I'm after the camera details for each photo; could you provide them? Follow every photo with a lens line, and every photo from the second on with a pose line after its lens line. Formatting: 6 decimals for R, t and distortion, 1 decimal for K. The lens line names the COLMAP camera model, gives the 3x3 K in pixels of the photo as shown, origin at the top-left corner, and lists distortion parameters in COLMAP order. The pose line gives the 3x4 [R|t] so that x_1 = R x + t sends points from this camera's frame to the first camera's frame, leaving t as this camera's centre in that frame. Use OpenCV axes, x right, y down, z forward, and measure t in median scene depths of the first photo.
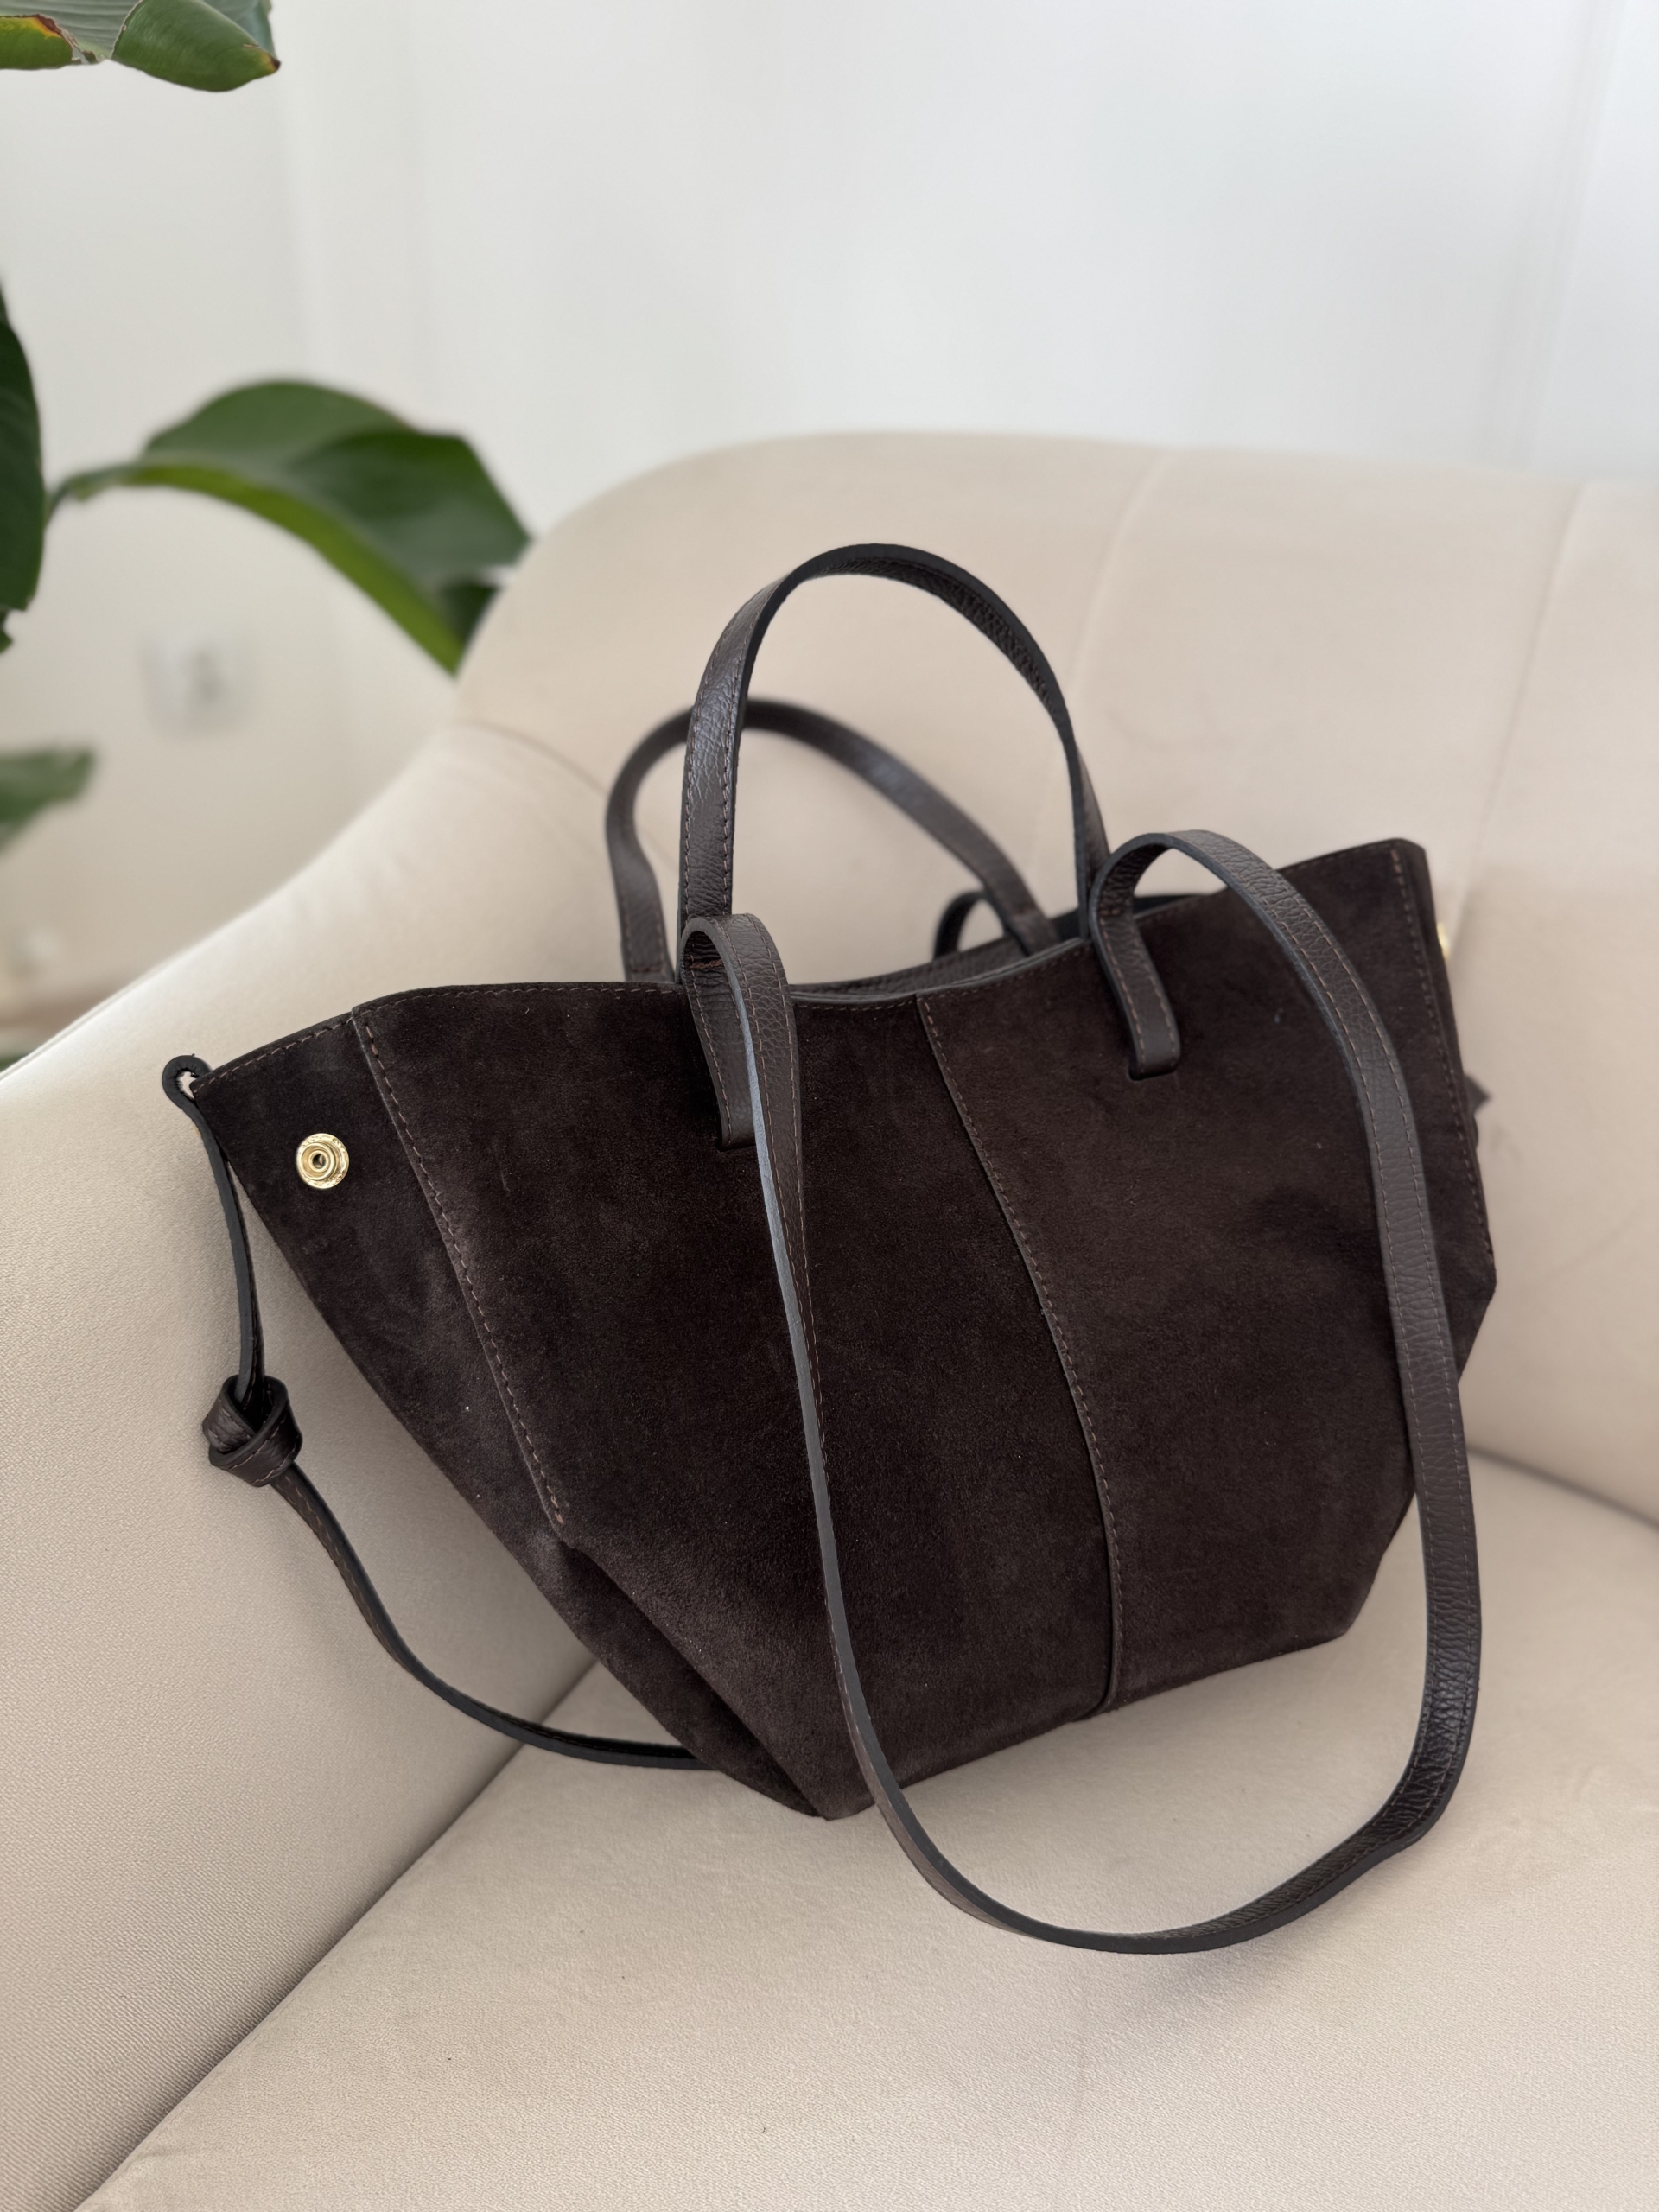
lens RADIAL K [[1560.6, 0, 827.0], [0, 1560.6, 1110.0], [0, 0, 1]] dist [0.041814, -0.079888]
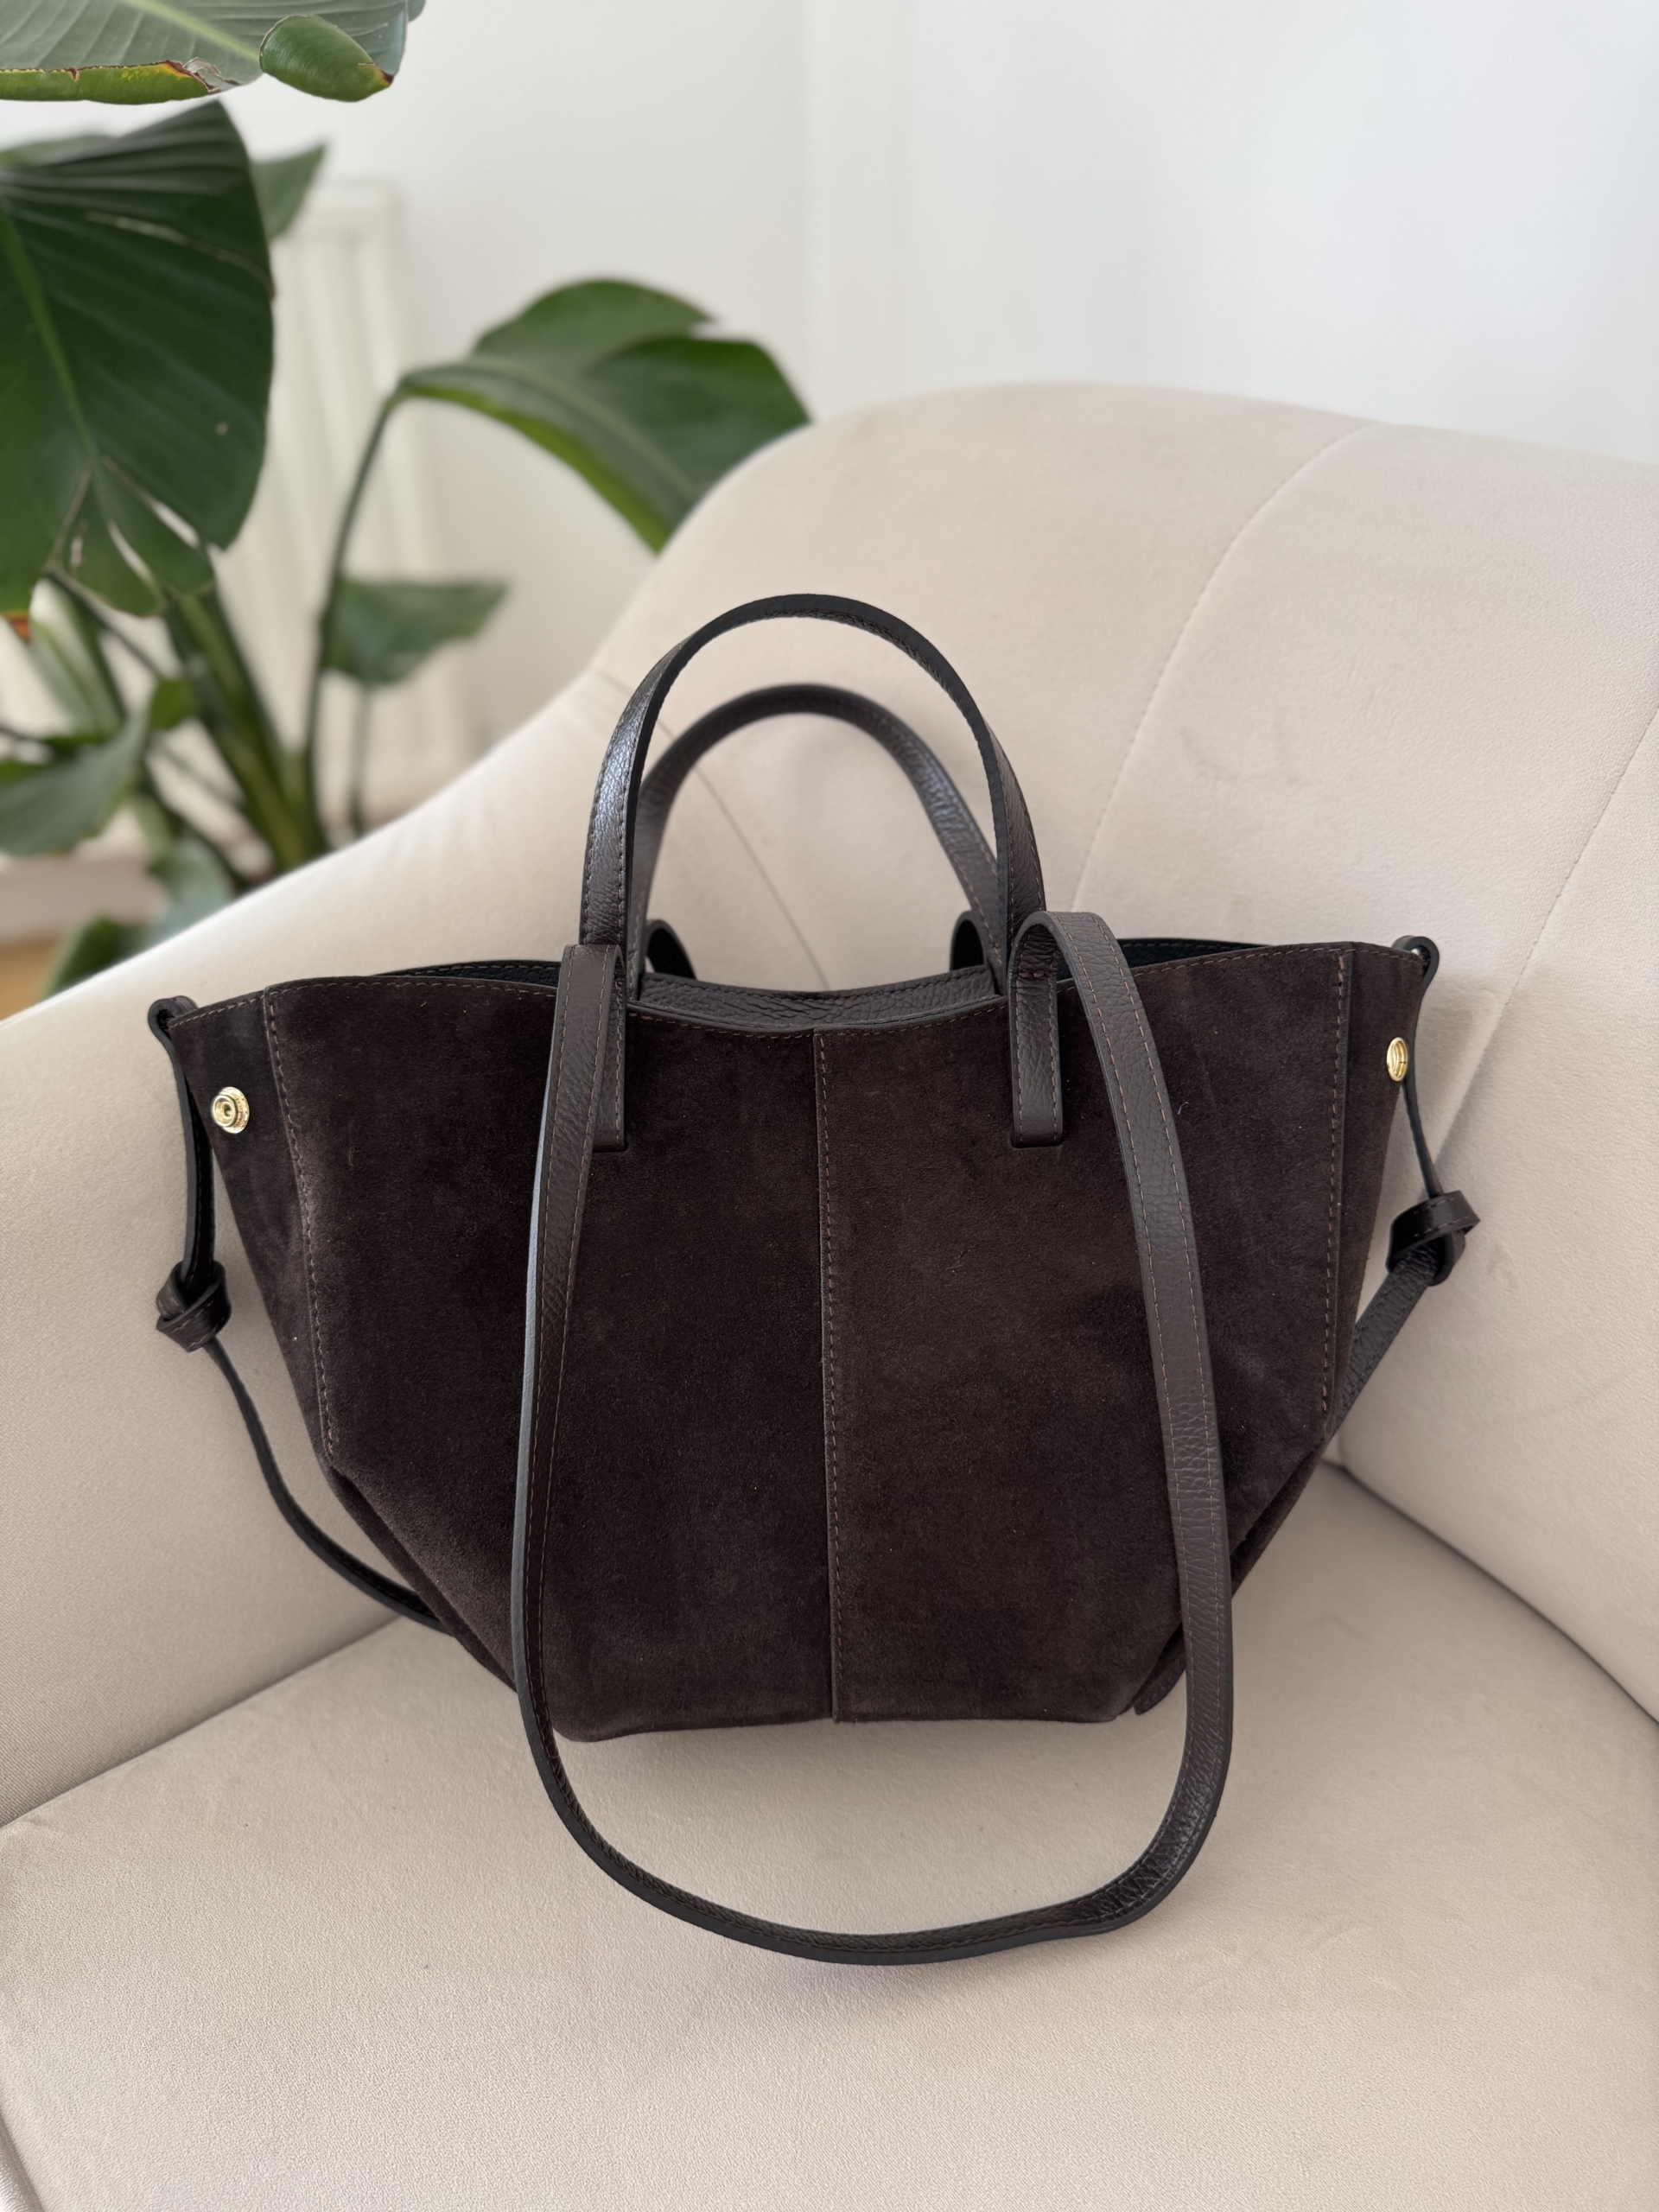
lens RADIAL K [[1564.5, 0, 904.0], [0, 1564.5, 1092.3], [0, 0, 1]] dist [0.072860, -0.130393]
pose [[0.932077, 0.186168, -0.310763, 0.497820], [-0.145058, 0.977873, 0.150738, -0.222512], [0.331950, -0.095420, 0.938459, 0.034810]]
